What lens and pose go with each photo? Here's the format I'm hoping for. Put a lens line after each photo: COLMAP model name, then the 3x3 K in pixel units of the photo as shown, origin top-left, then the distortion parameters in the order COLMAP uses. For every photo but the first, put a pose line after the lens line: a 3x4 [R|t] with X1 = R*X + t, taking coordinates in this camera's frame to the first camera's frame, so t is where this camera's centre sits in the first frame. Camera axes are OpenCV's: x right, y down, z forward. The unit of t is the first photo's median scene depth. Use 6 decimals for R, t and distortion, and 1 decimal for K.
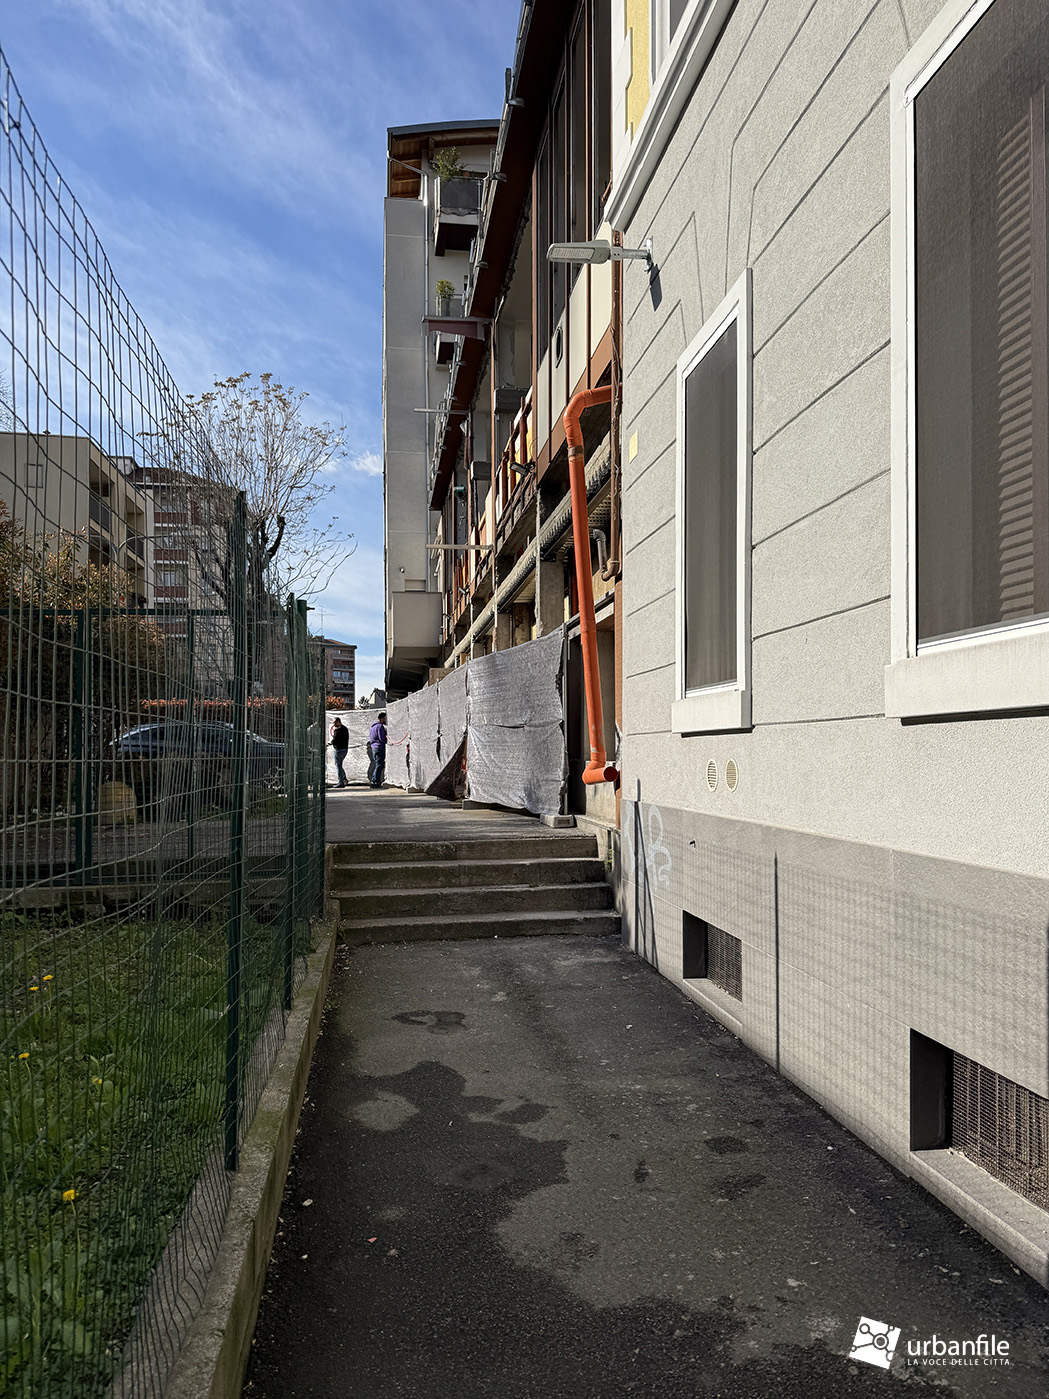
lens RADIAL K [[996.2, 0, 523.9], [0, 996.2, 700.5], [0, 0, 1]] dist [-0.006314, -0.002246]
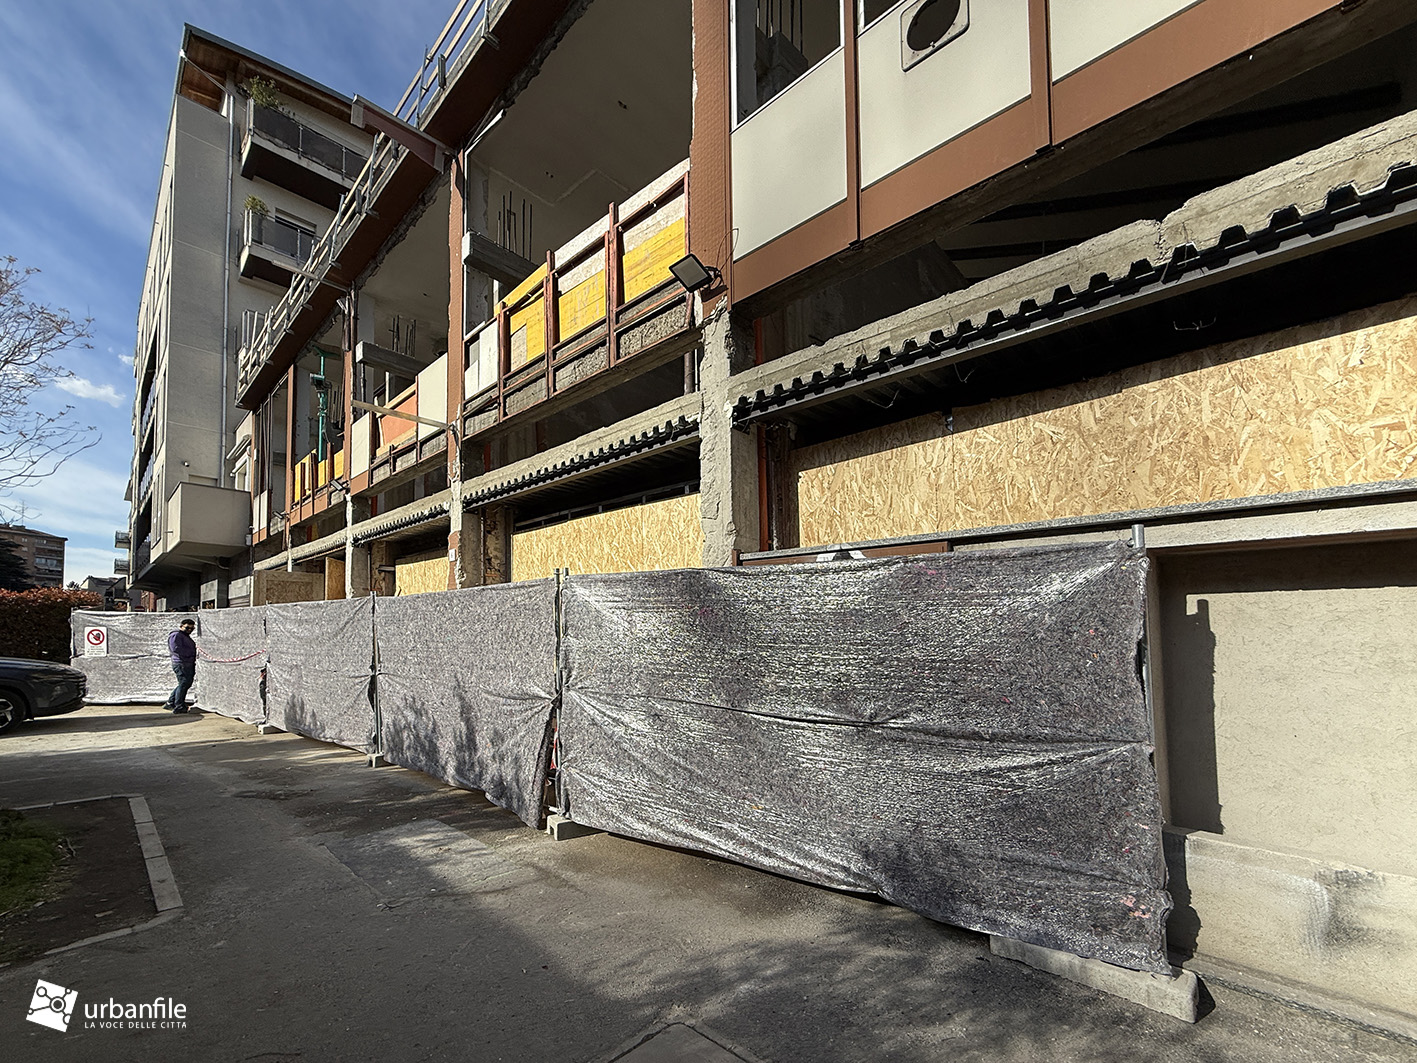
lens RADIAL K [[566.3, 0, 708.7], [0, 566.3, 600.2], [0, 0, 1]] dist [0.003266, 0.000598]
pose [[0.775958, 0.047390, 0.629002, -0.063574], [-0.043244, 0.998824, -0.021905, -0.007037], [-0.629301, -0.010203, 0.777095, 0.221638]]
